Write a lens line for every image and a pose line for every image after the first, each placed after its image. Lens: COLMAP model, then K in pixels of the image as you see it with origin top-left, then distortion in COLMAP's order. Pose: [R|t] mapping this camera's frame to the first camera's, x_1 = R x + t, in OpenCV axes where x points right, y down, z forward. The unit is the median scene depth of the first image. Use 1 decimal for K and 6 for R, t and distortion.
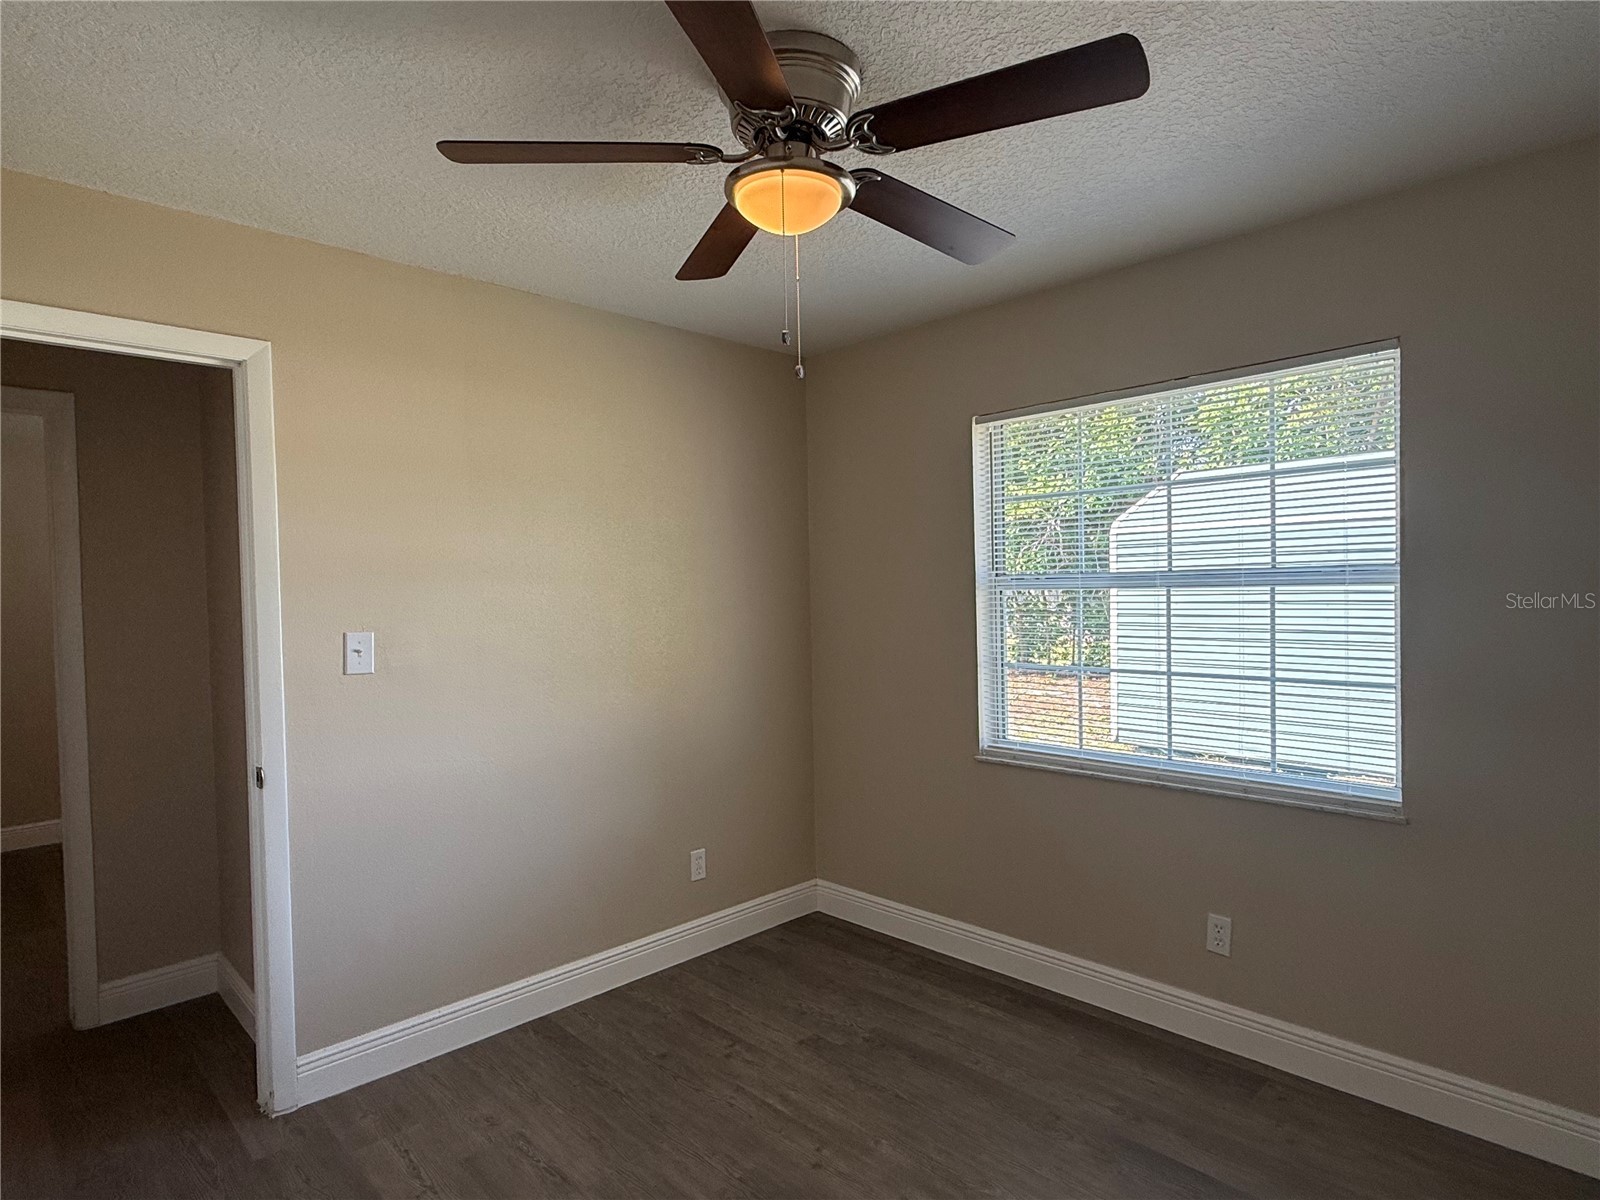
lens RADIAL K [[880.1, 0, 800.0], [0, 880.1, 600.0], [0, 0, 1]] dist [-0.001478, 0.000689]
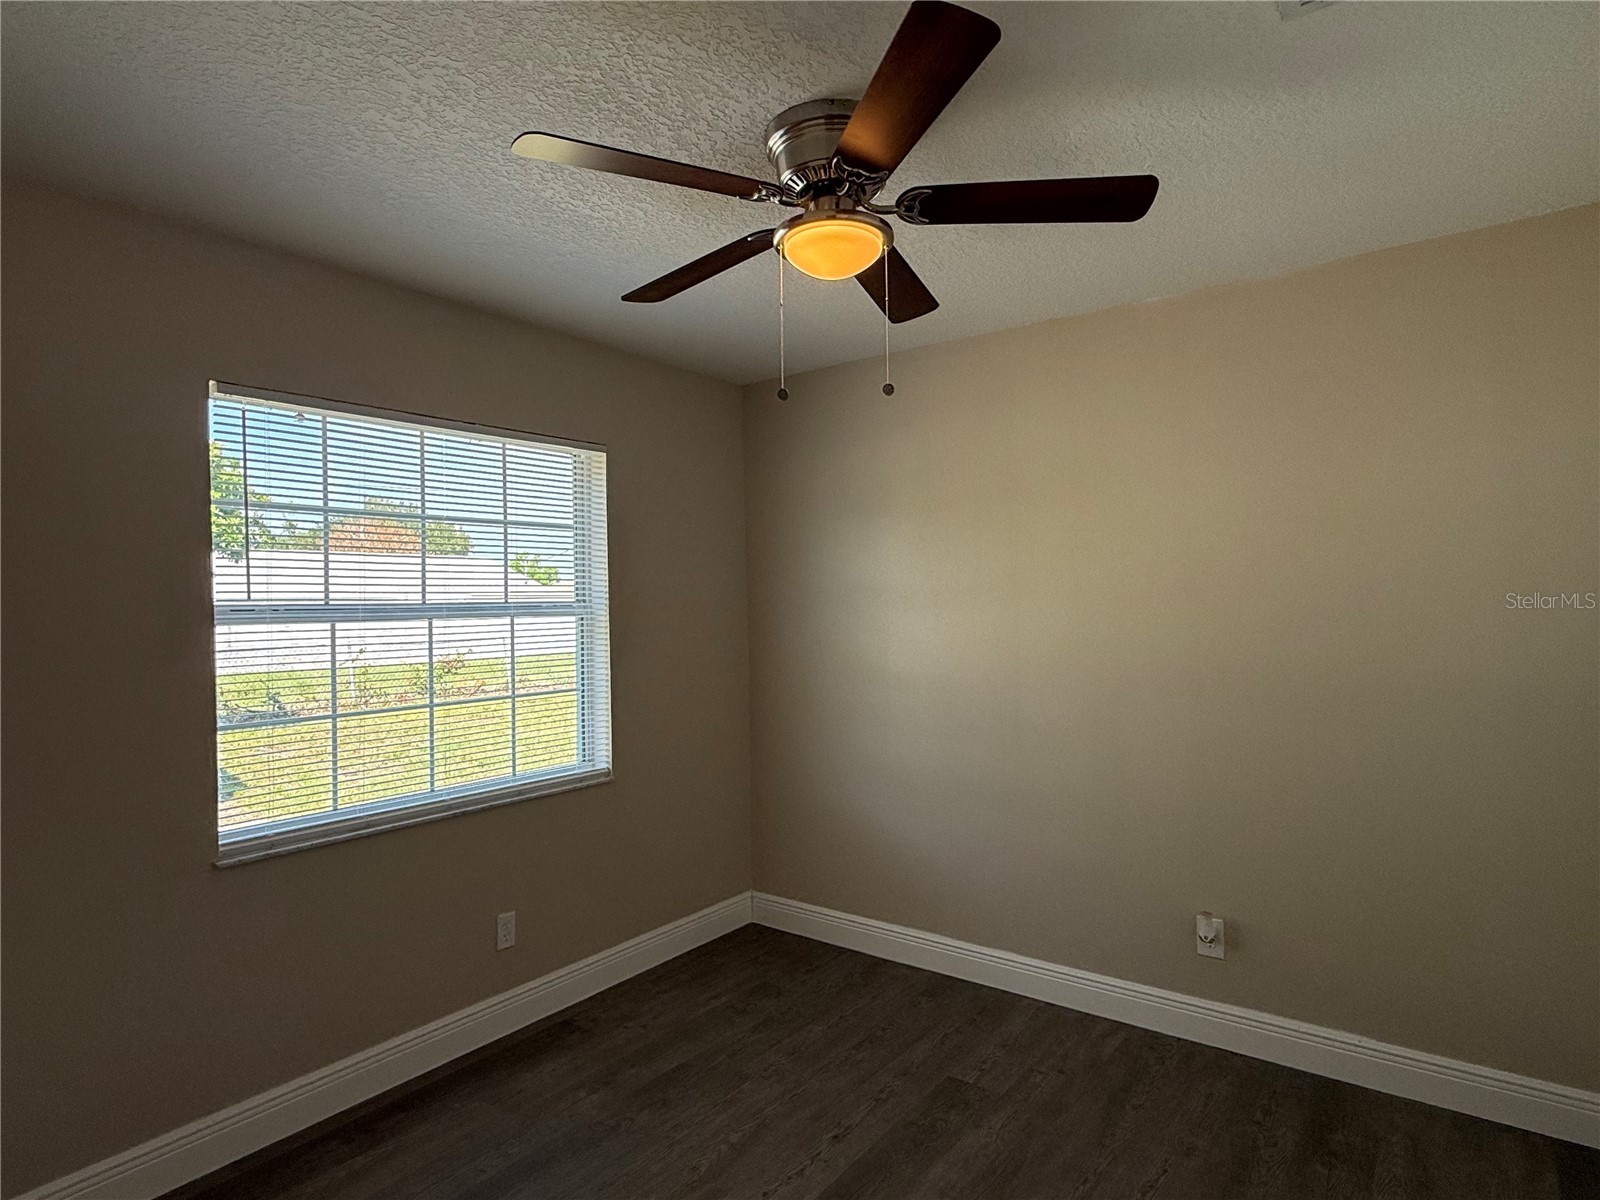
lens RADIAL K [[880.1, 0, 800.0], [0, 880.1, 600.0], [0, 0, 1]] dist [-0.001478, 0.000689]
pose [[-0.139423, 0.030844, 0.989752, -0.648075], [0.041400, 0.998822, -0.025295, 0.005880], [-0.989367, 0.037450, -0.140535, 0.728289]]
